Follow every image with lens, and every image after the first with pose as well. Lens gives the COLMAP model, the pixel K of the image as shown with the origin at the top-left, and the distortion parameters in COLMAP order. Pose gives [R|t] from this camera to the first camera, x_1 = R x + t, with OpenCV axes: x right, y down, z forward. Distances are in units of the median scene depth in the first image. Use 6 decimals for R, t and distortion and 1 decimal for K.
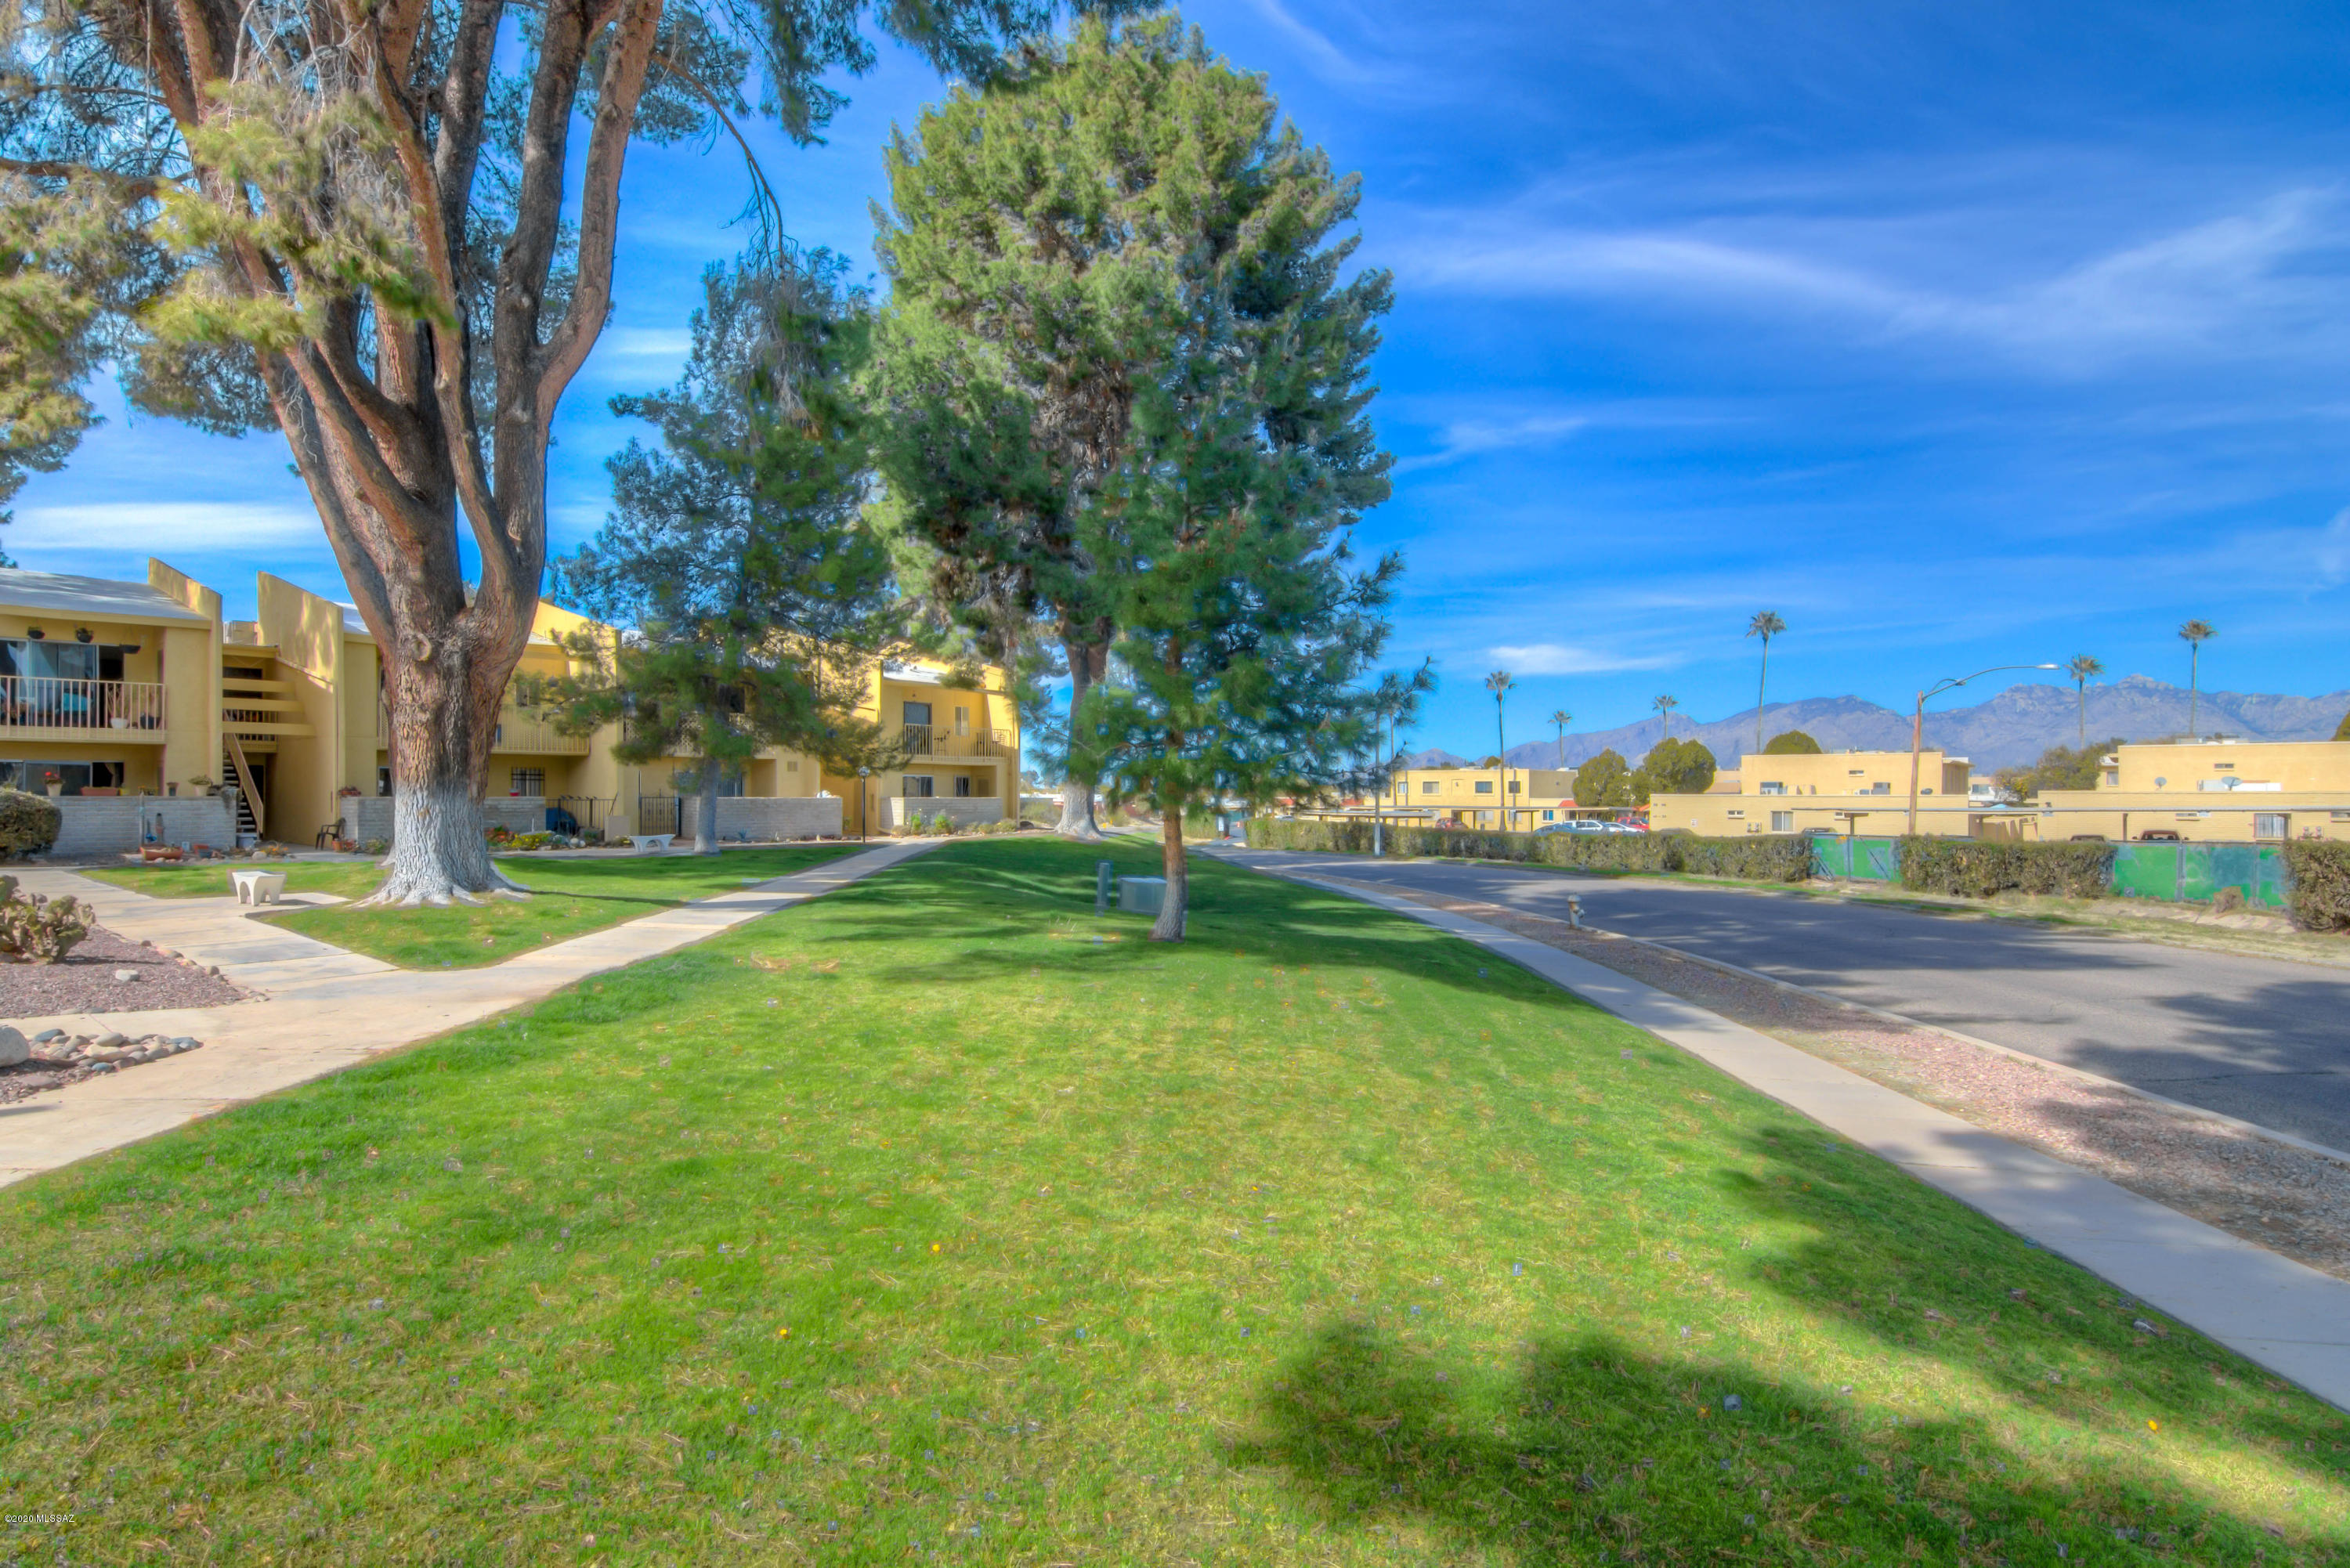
lens RADIAL K [[1216.8, 0, 1178.6], [0, 1216.8, 742.0], [0, 0, 1]] dist [-0.000315, -0.014779]
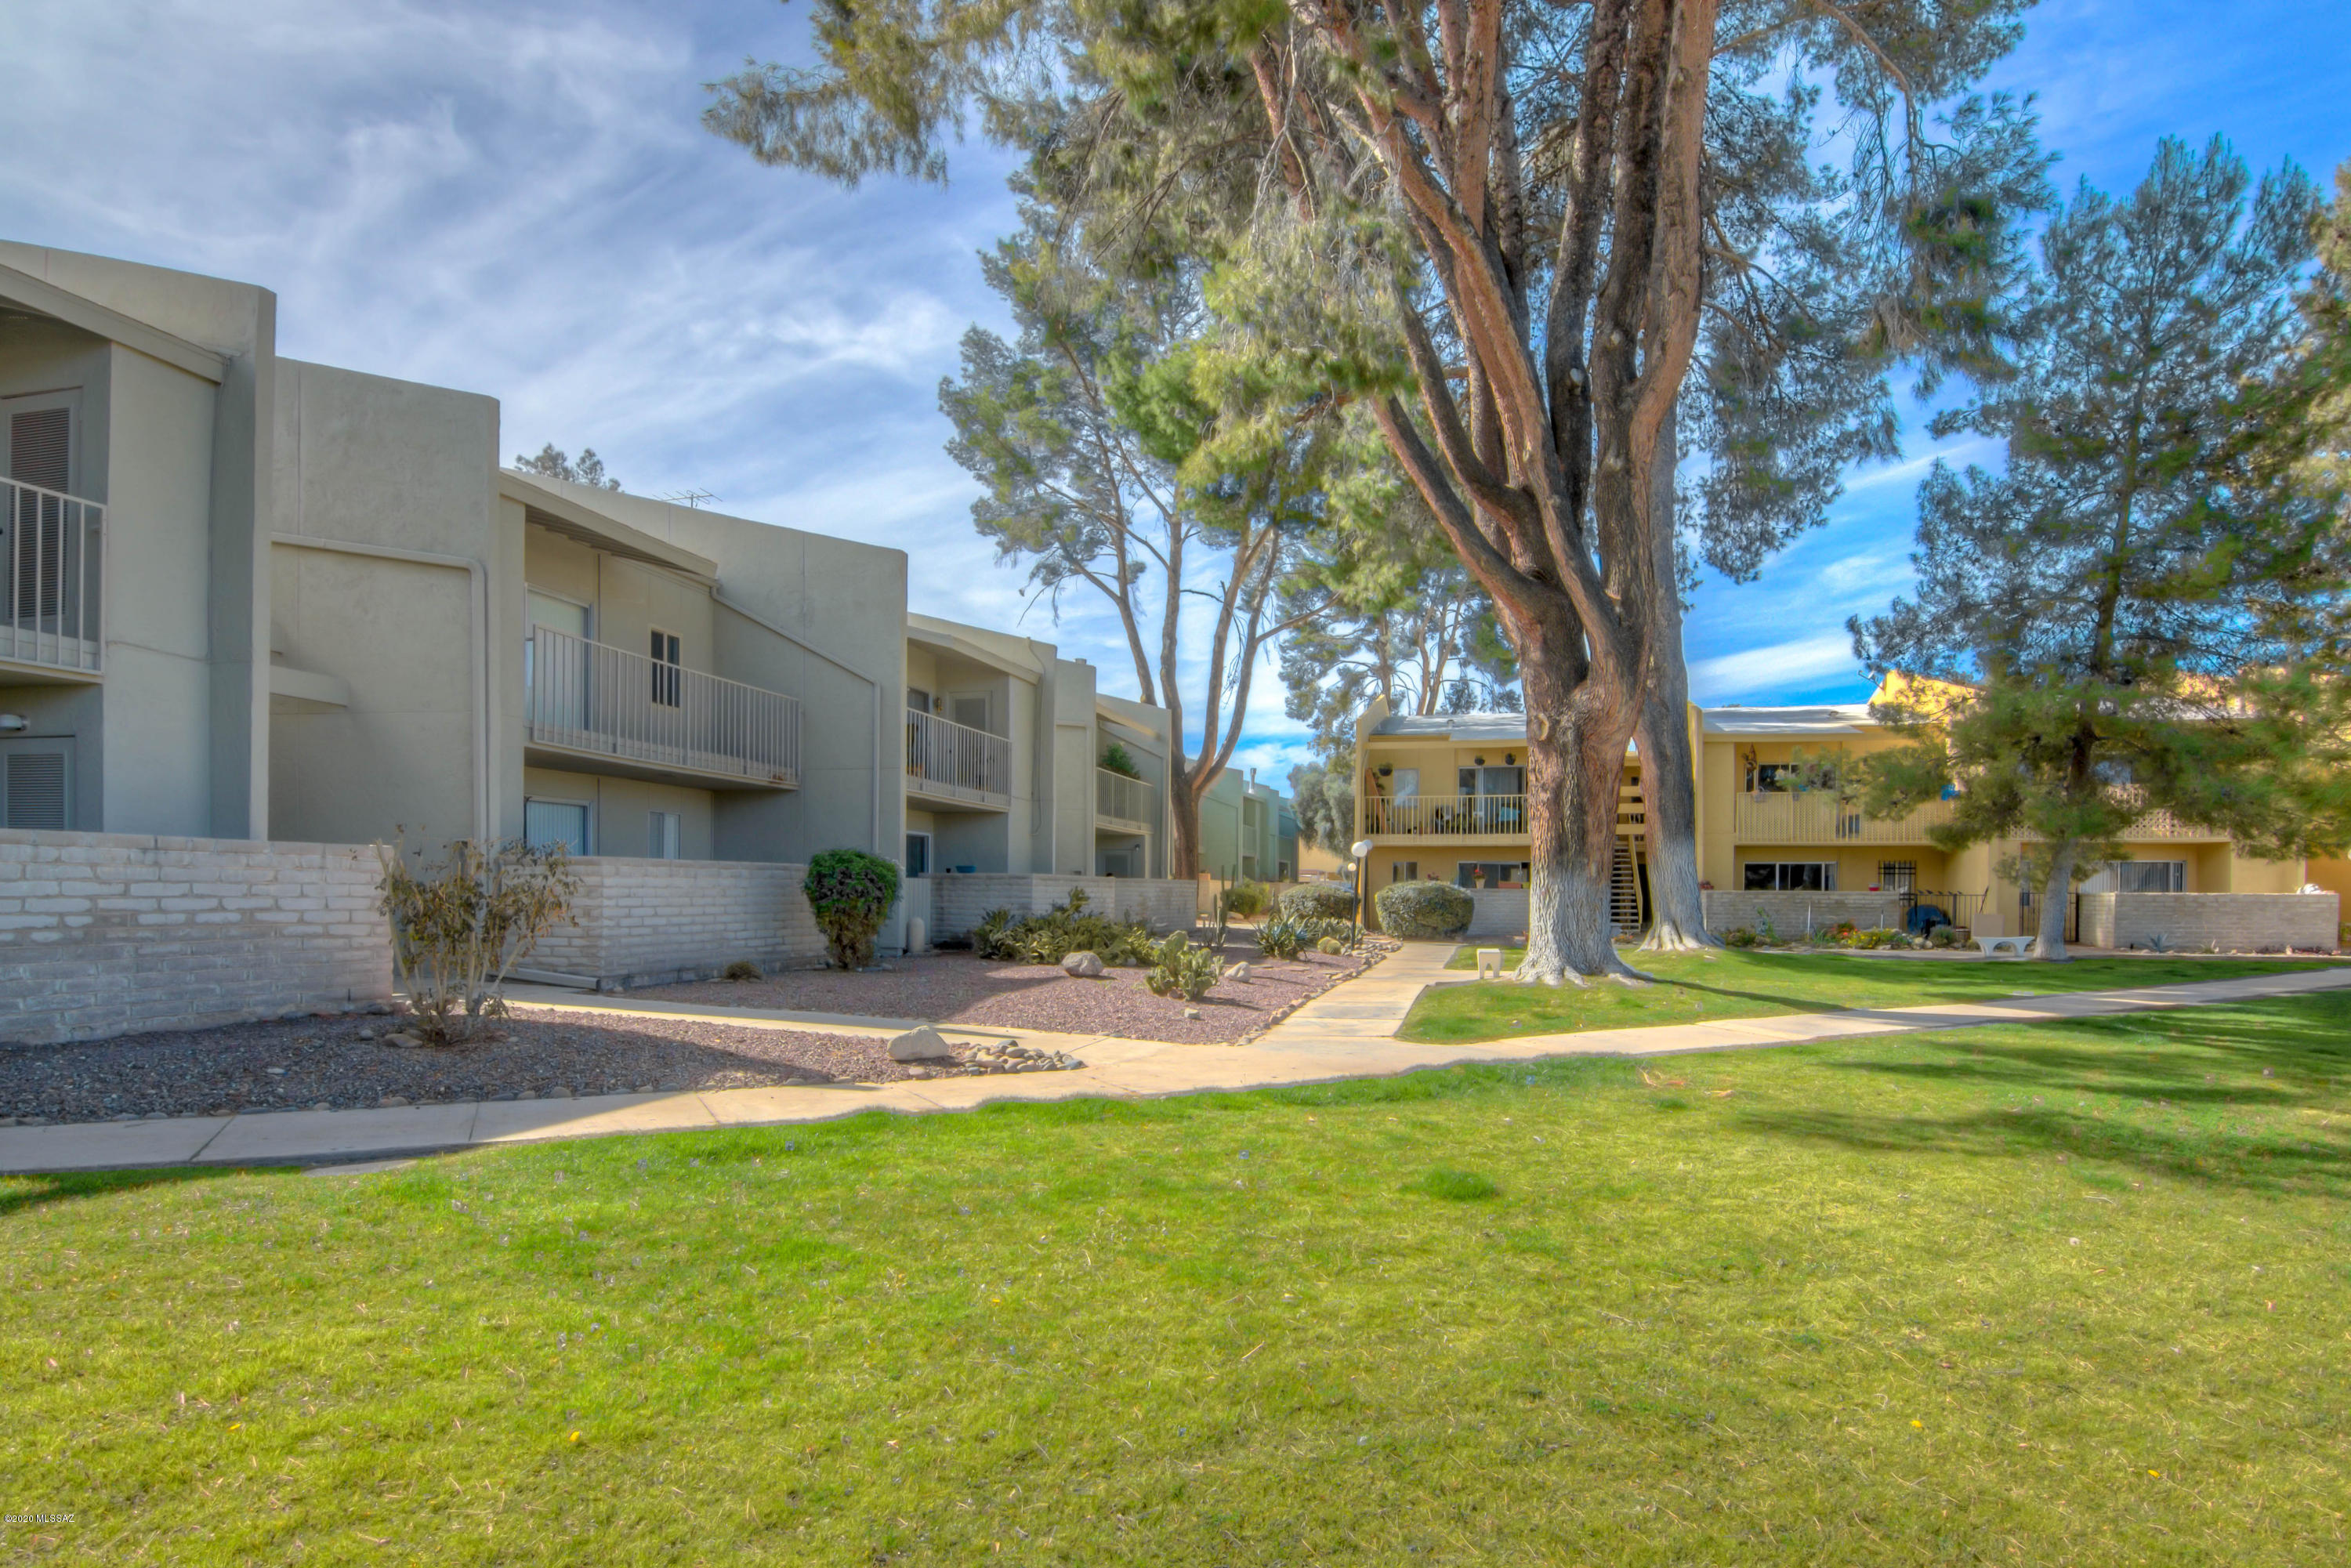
lens RADIAL K [[1229.6, 0, 1175.5], [0, 1229.6, 876.2], [0, 0, 1]] dist [0.000695, -0.014008]
pose [[0.431467, -0.010427, -0.902068, 0.154019], [0.031921, 0.999483, 0.003715, 0.030734], [0.901564, -0.030398, 0.431577, 0.283029]]
